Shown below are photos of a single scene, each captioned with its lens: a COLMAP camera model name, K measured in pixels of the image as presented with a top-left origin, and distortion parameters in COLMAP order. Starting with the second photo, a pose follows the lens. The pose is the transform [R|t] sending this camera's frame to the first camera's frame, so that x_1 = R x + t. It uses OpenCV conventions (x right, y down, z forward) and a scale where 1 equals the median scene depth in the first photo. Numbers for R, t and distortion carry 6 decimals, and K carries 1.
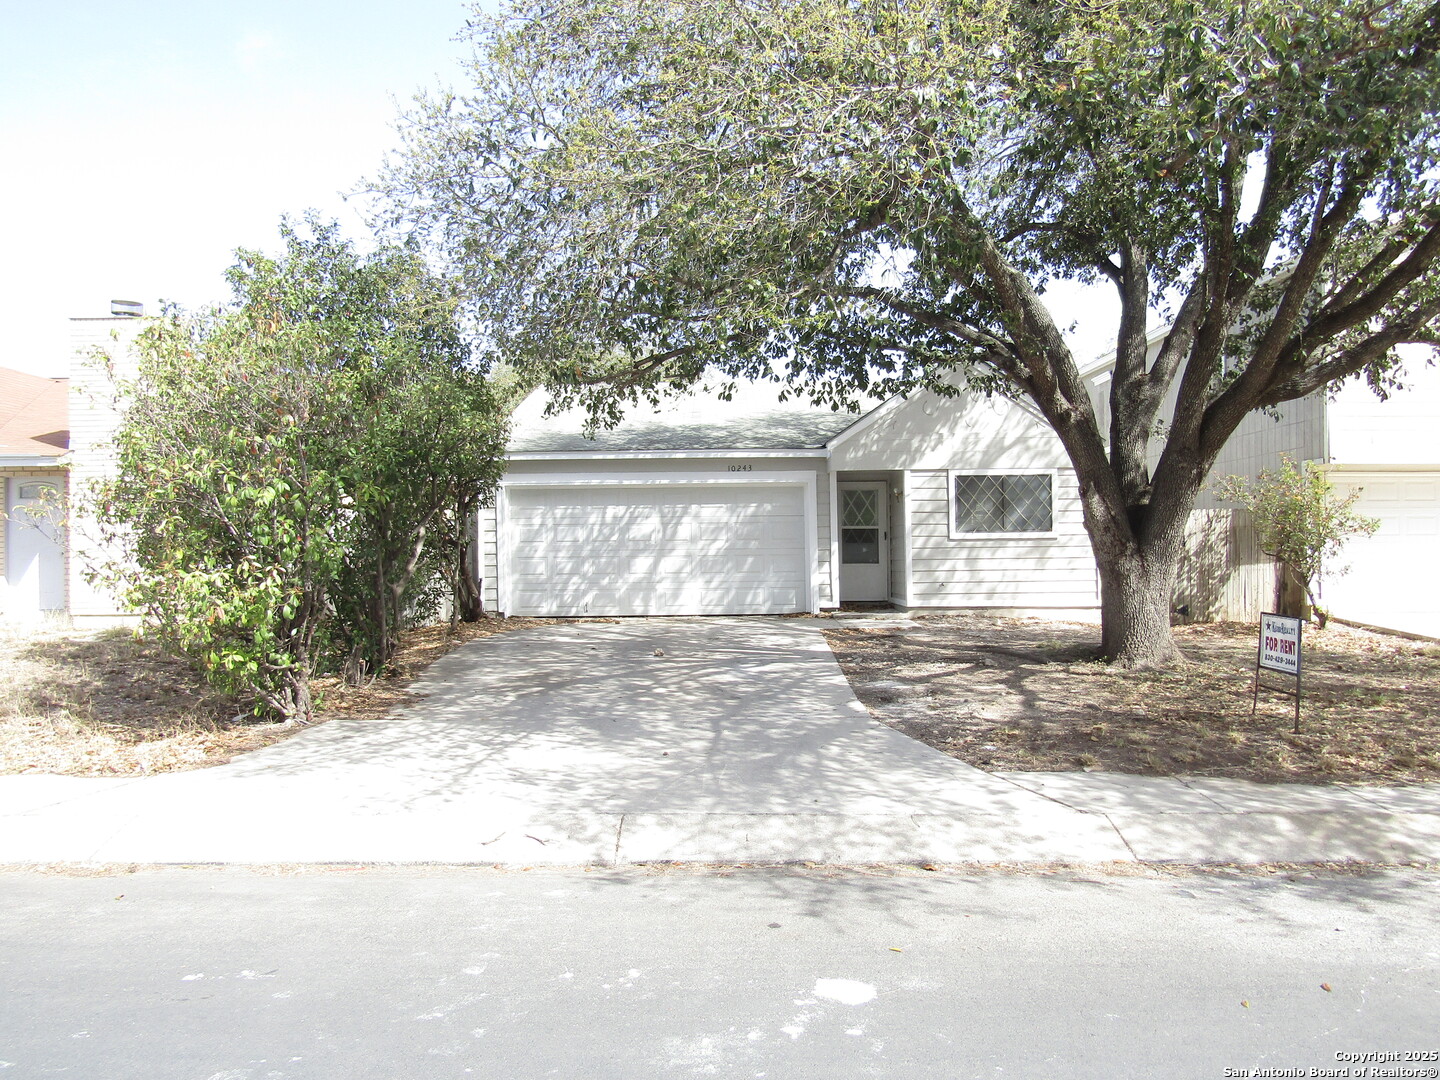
lens RADIAL K [[1039.6, 0, 722.0], [0, 1039.6, 538.5], [0, 0, 1]] dist [-0.006736, -0.003934]
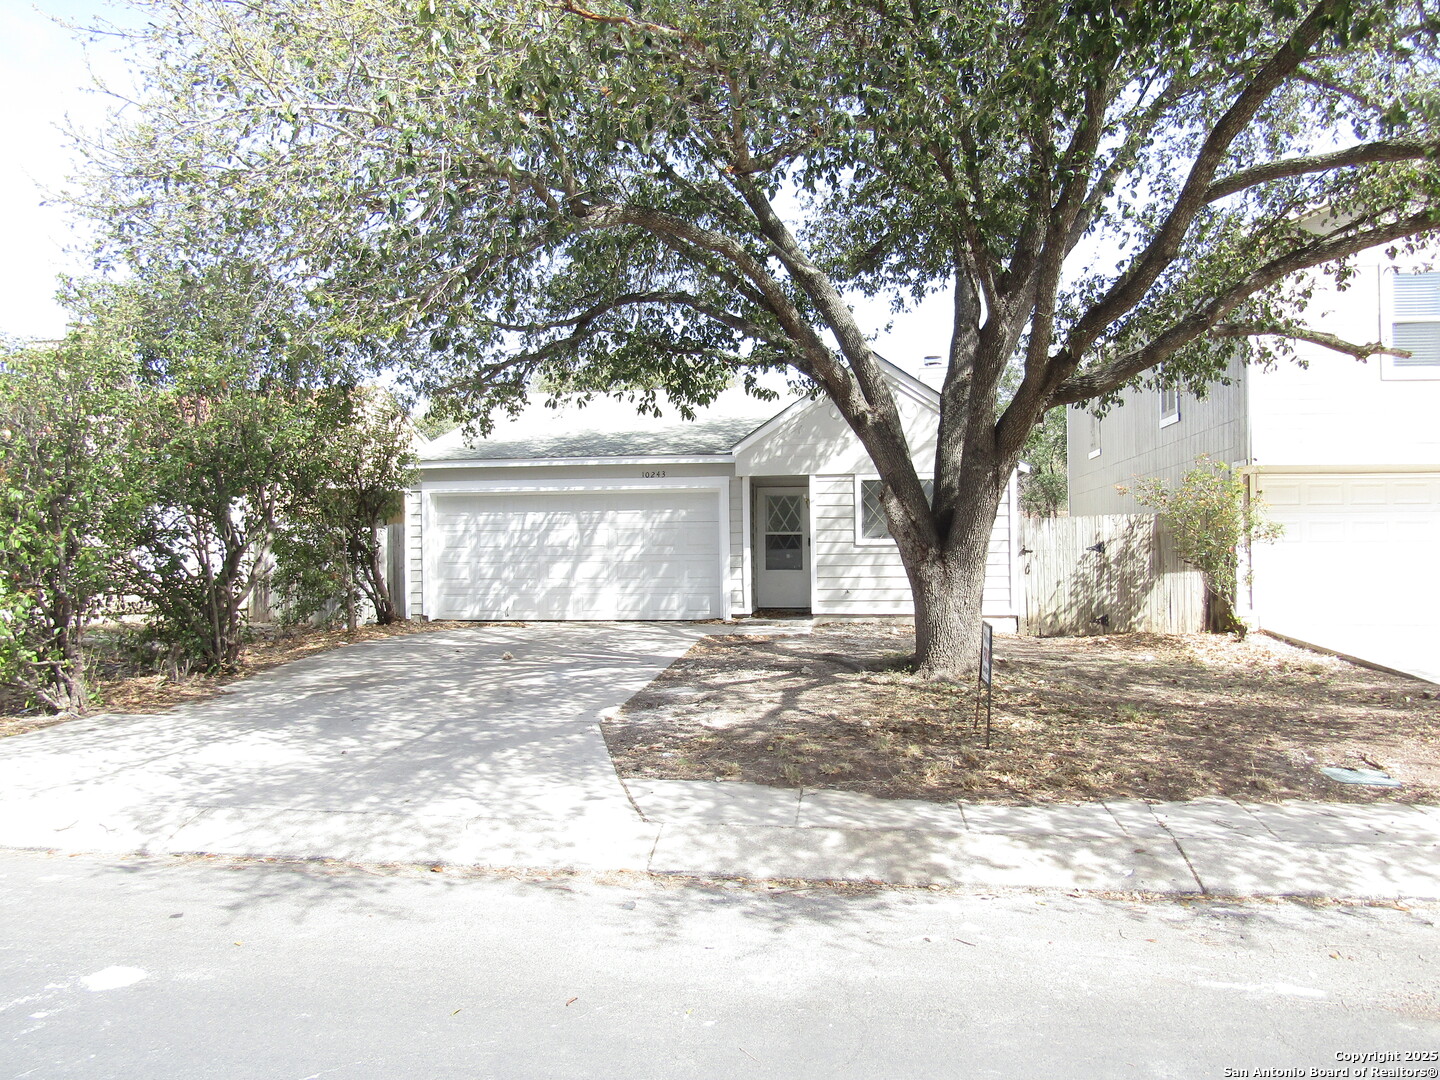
lens RADIAL K [[1039.6, 0, 722.3], [0, 1039.6, 541.7], [0, 0, 1]] dist [-0.006736, -0.003934]
pose [[0.992984, 0.000577, -0.118246, 0.211295], [-0.001079, 0.999991, -0.004179, 0.001362], [0.118242, 0.004277, 0.992976, 0.011955]]
